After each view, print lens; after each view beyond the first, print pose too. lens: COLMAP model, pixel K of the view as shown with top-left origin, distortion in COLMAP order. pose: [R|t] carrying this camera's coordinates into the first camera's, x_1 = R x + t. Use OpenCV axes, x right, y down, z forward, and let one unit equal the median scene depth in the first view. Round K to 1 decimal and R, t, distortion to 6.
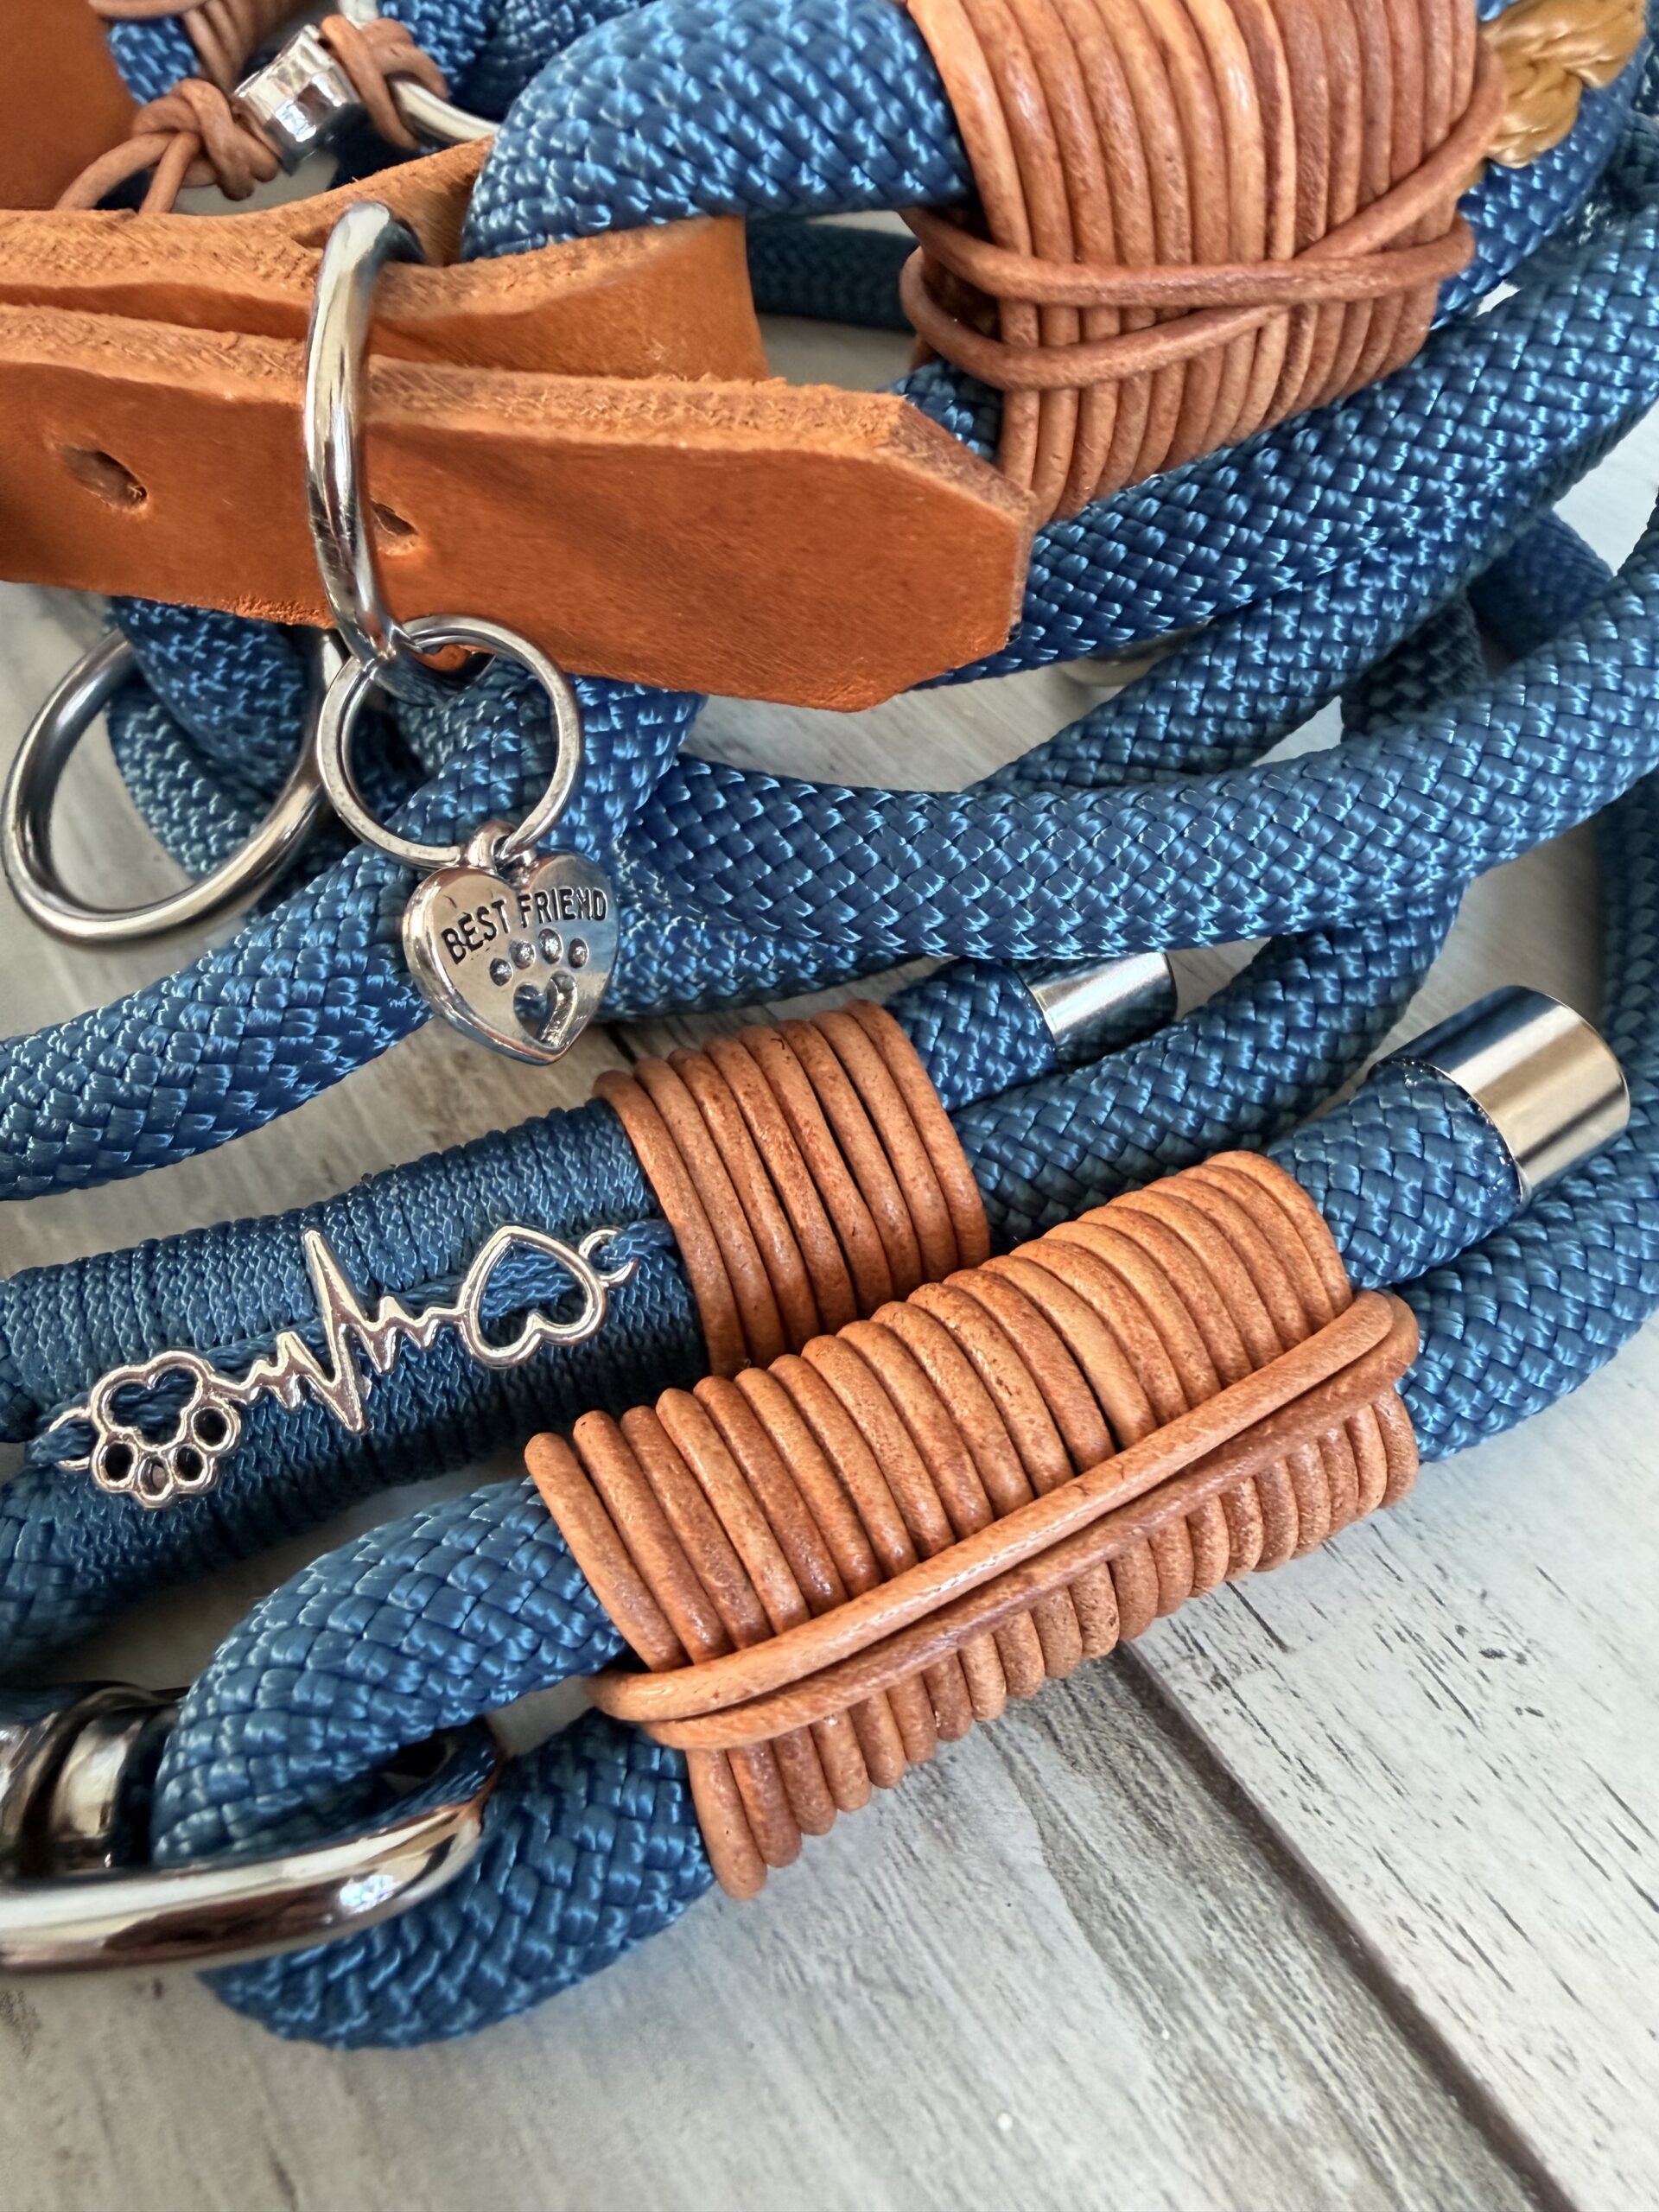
lens RADIAL K [[1586.9, 0, 819.0], [0, 1586.9, 976.9], [0, 0, 1]] dist [0.000087, 0.005623]
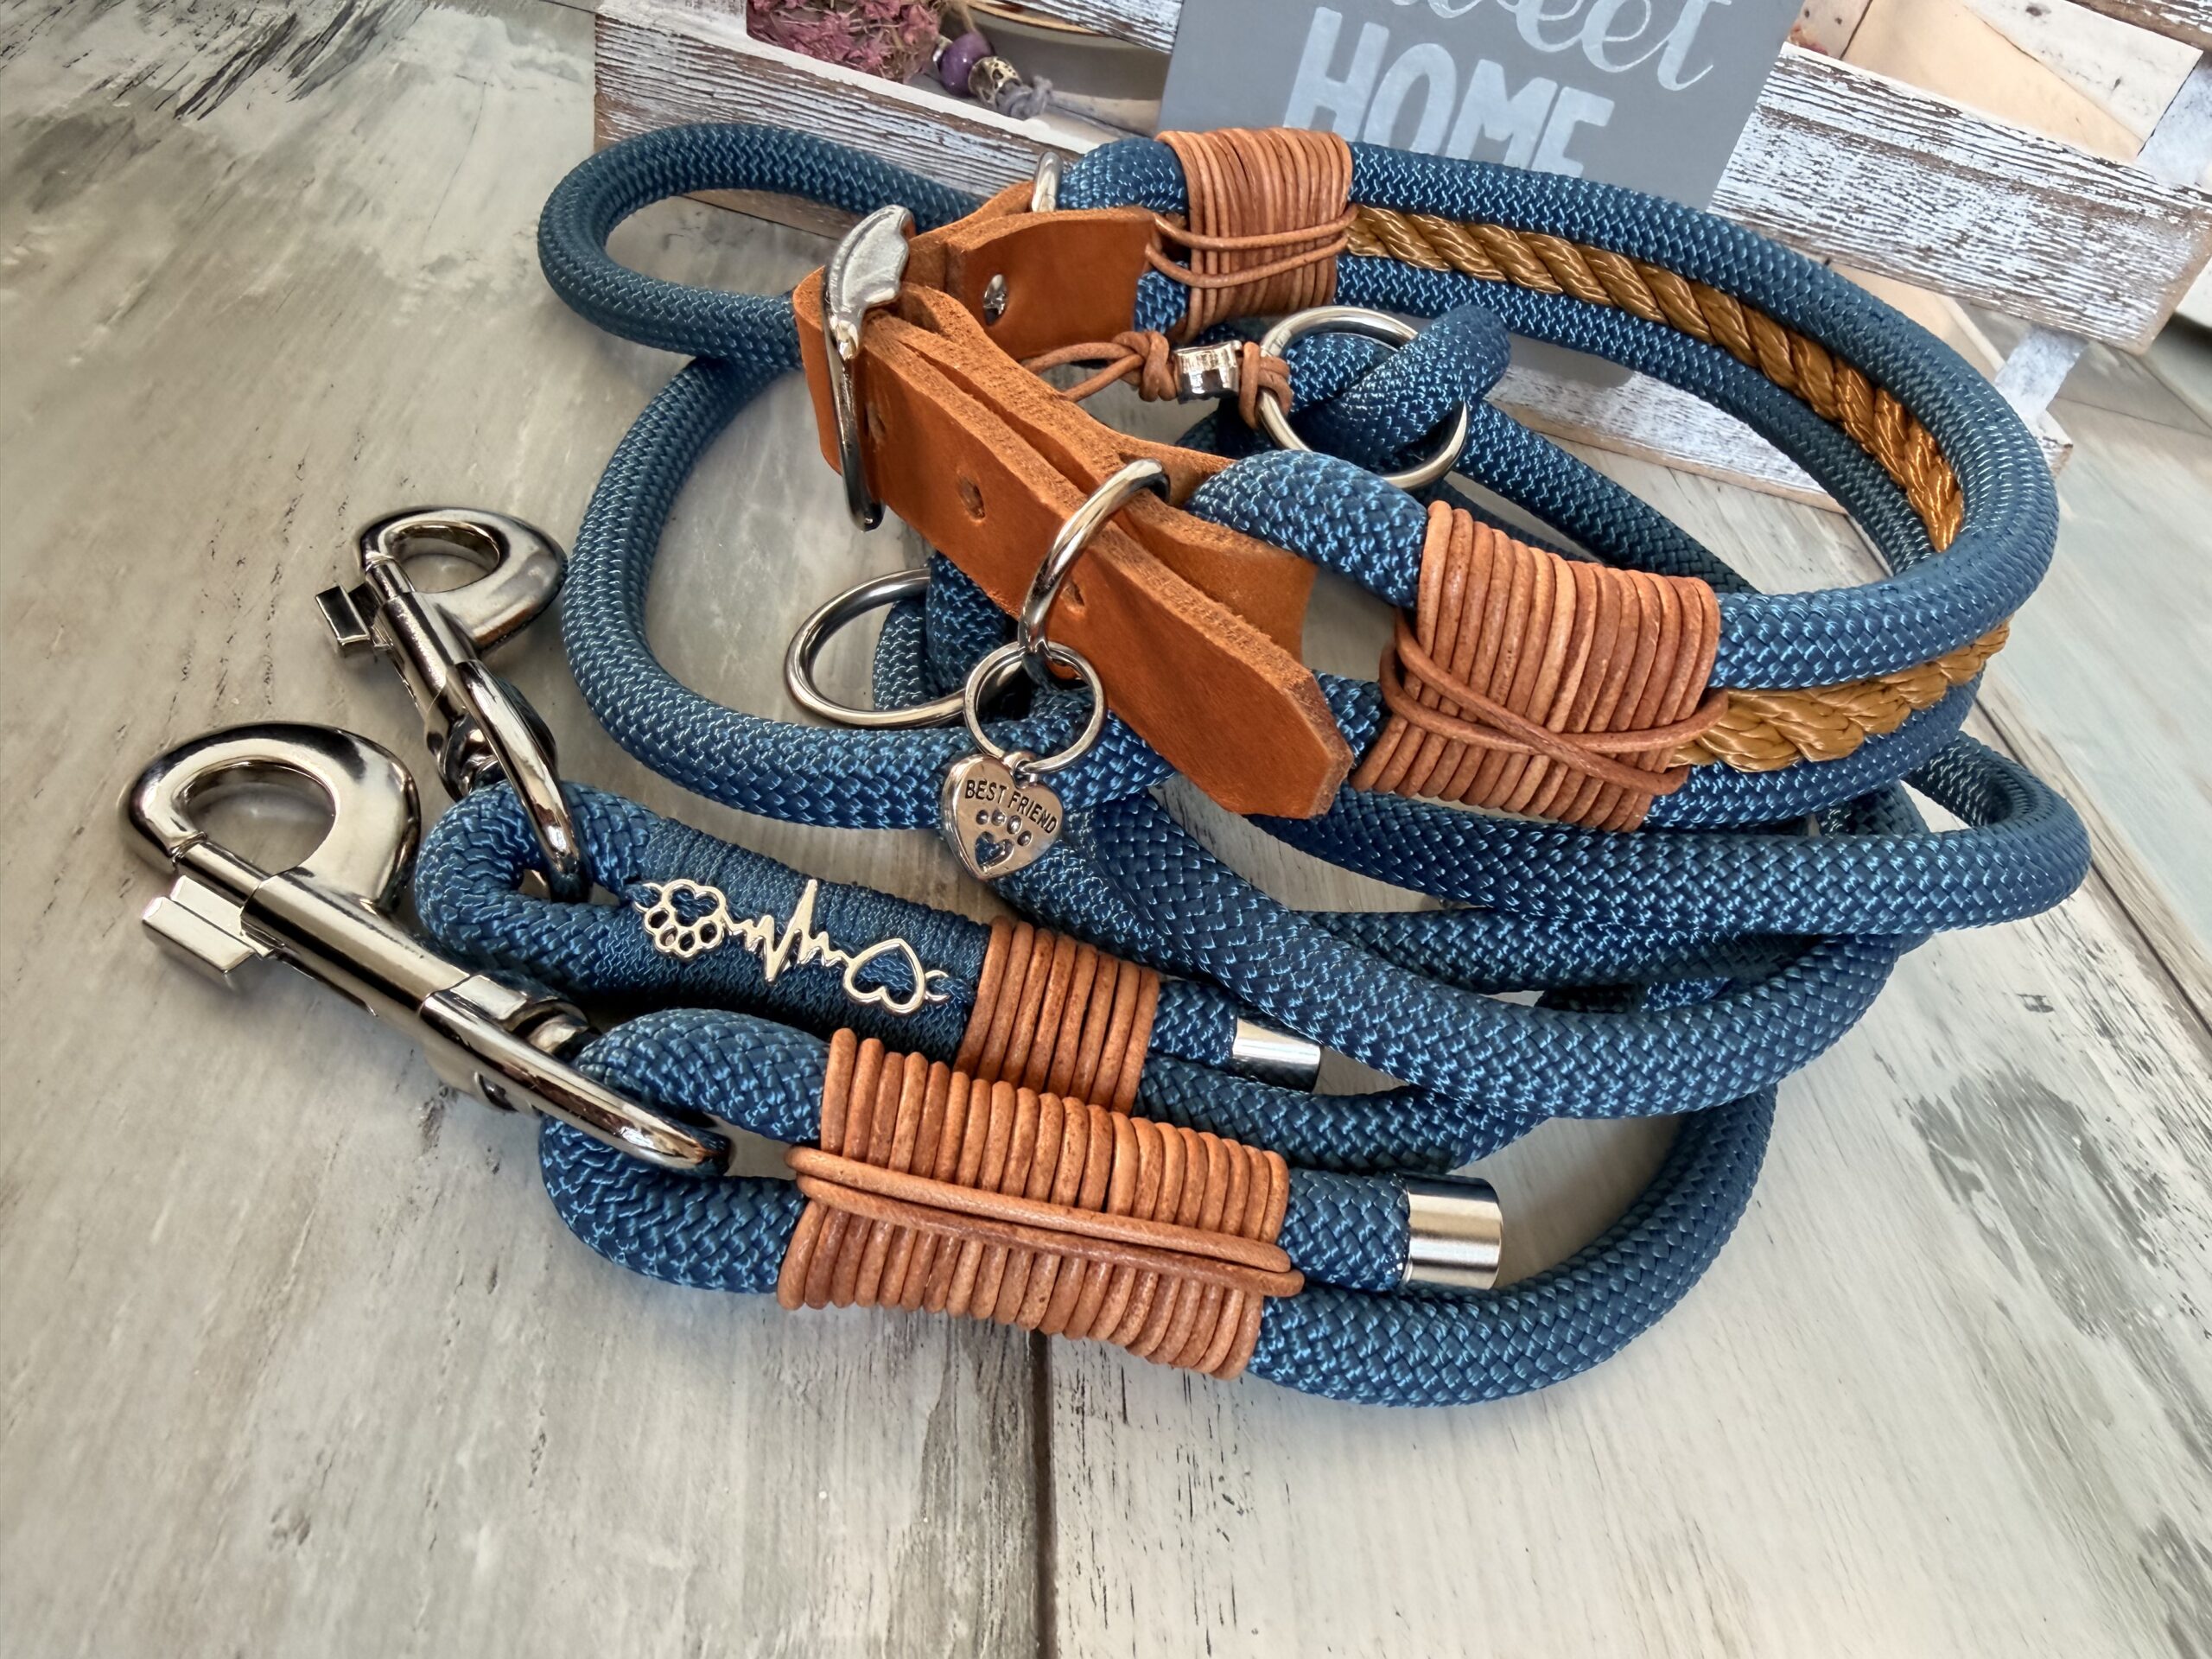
lens RADIAL K [[1592.5, 0, 1212.4], [0, 1592.5, 832.1], [0, 0, 1]] dist [-0.003850, 0.035212]
pose [[0.824677, 0.536925, -0.177820, 0.350521], [-0.562998, 0.809401, -0.167045, 0.166664], [0.054237, 0.237870, 0.969781, -0.754853]]
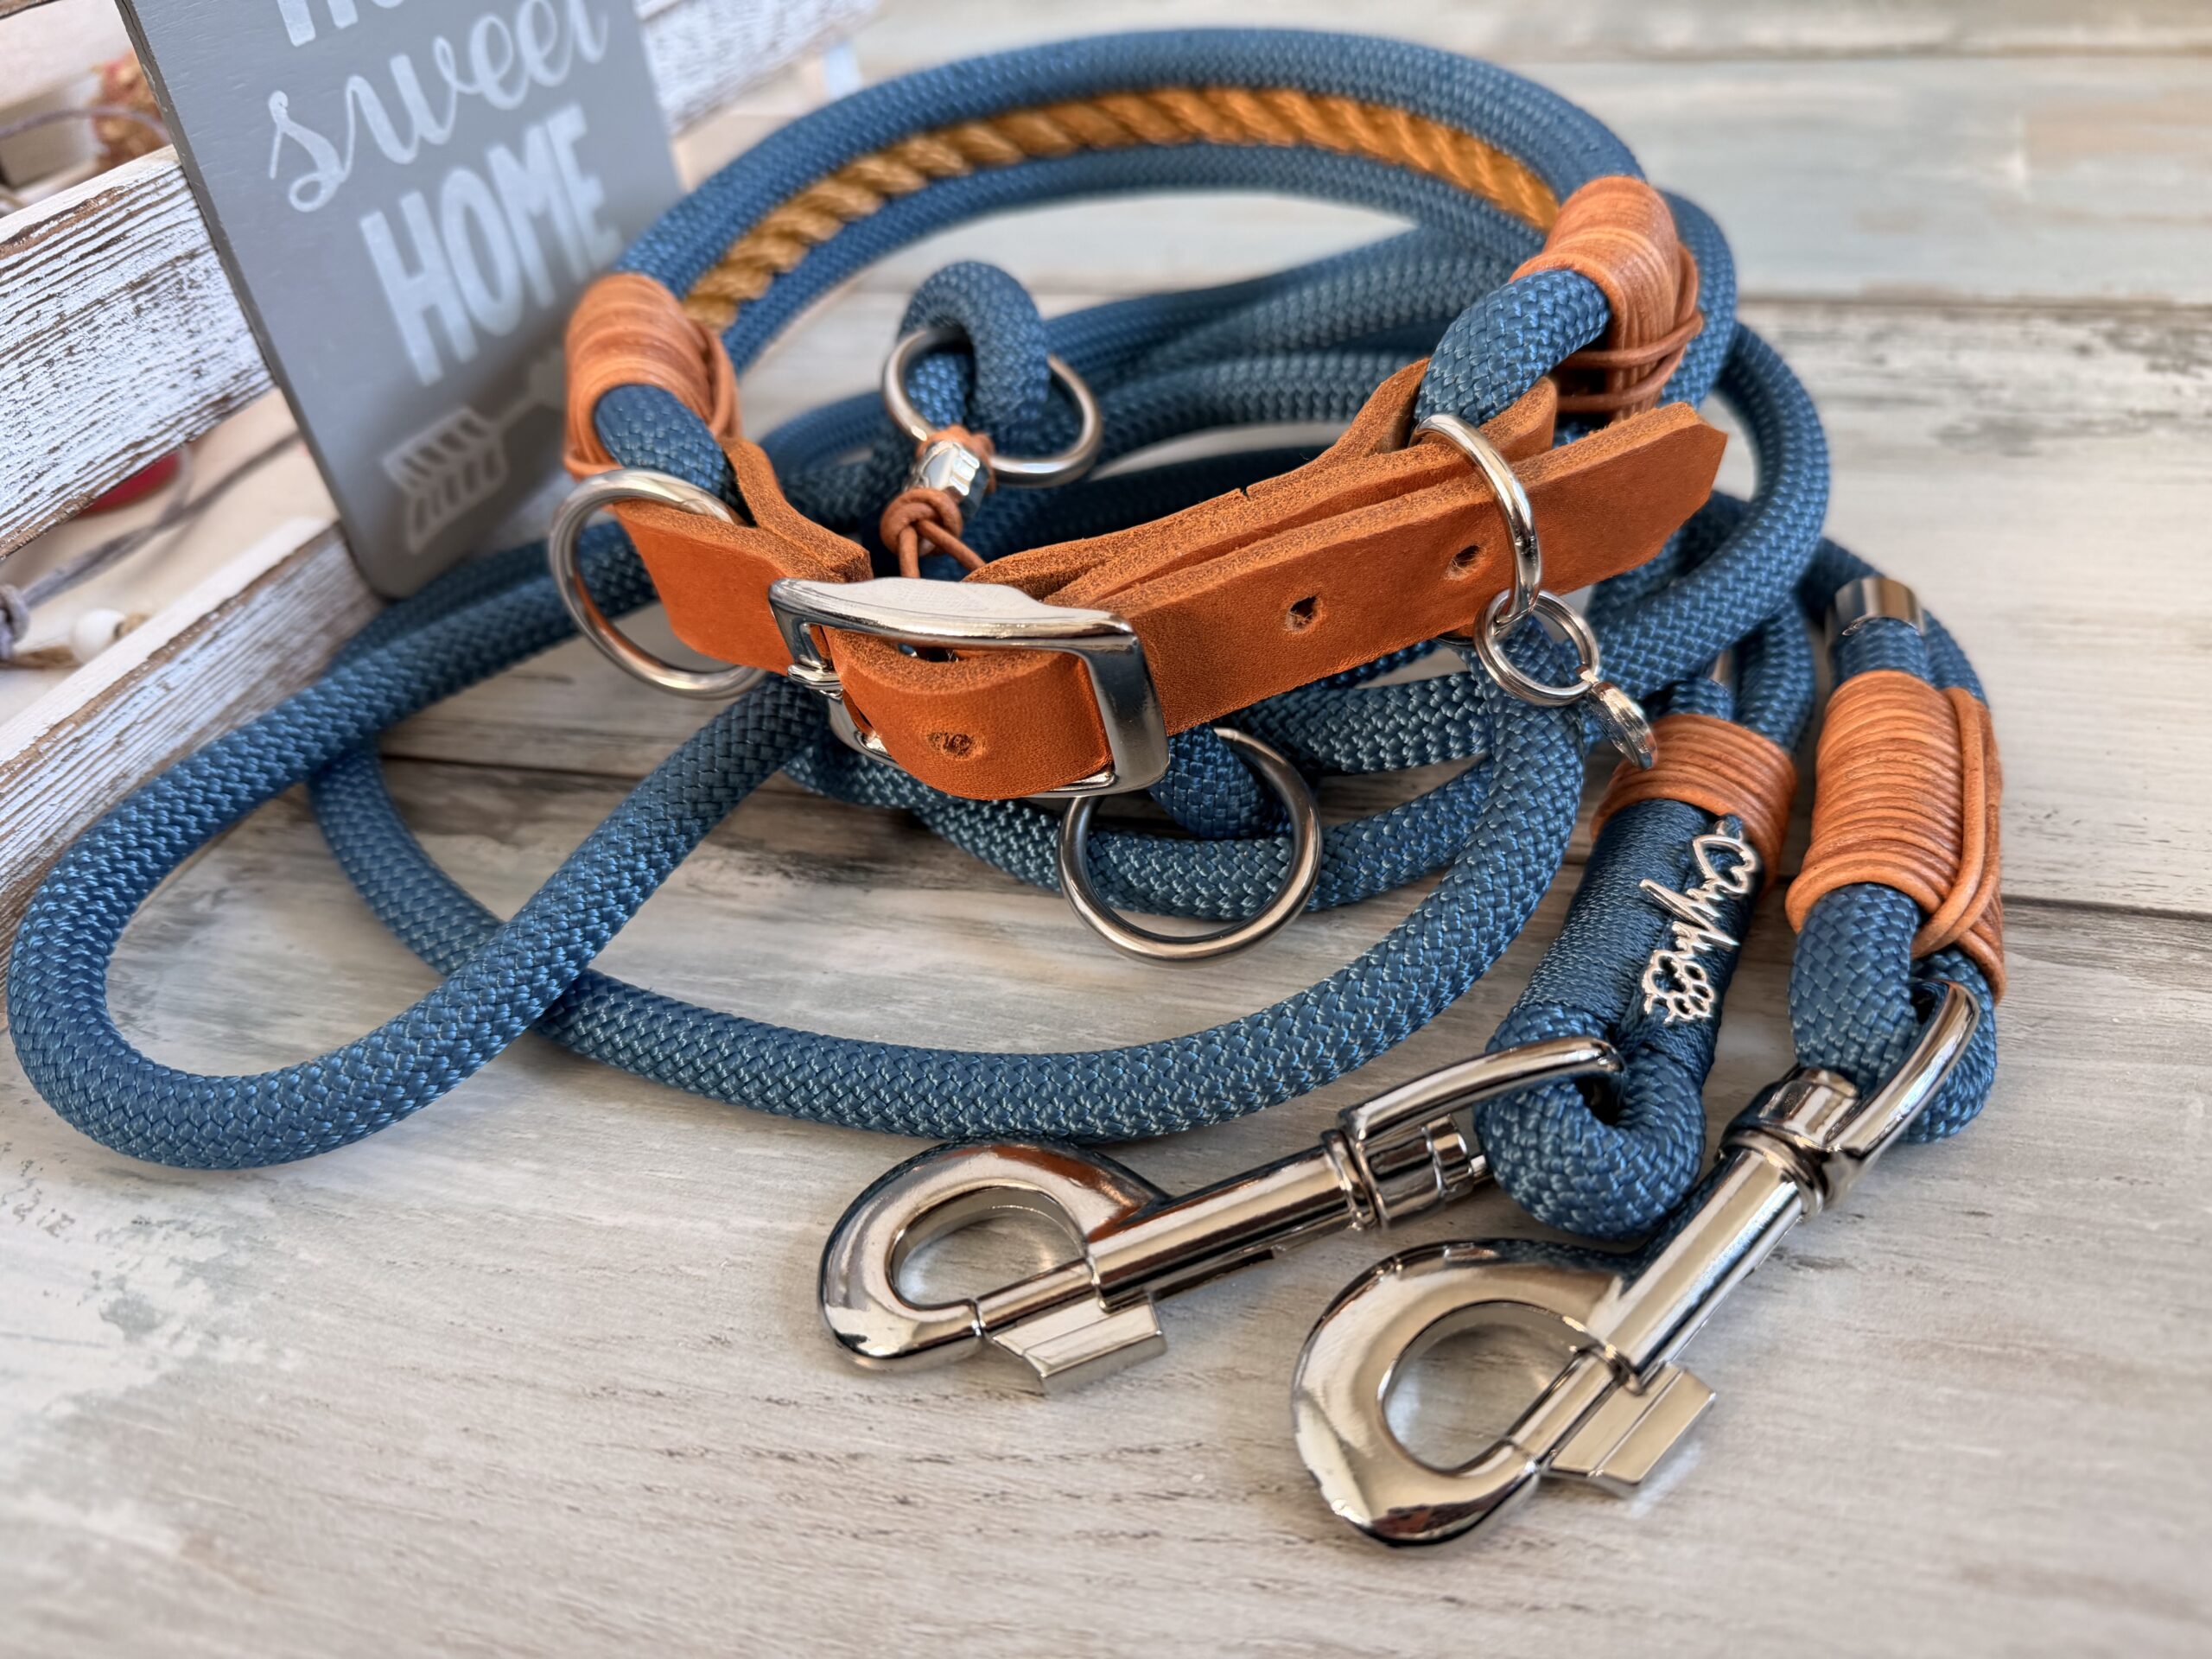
lens RADIAL K [[1654.2, 0, 1100.8], [0, 1654.2, 868.1], [0, 0, 1]] dist [-0.042897, 0.013193]
pose [[0.752450, -0.437349, 0.492488, -1.812034], [0.540953, 0.836920, -0.083280, -0.043212], [-0.375750, 0.329077, 0.866326, -0.480146]]
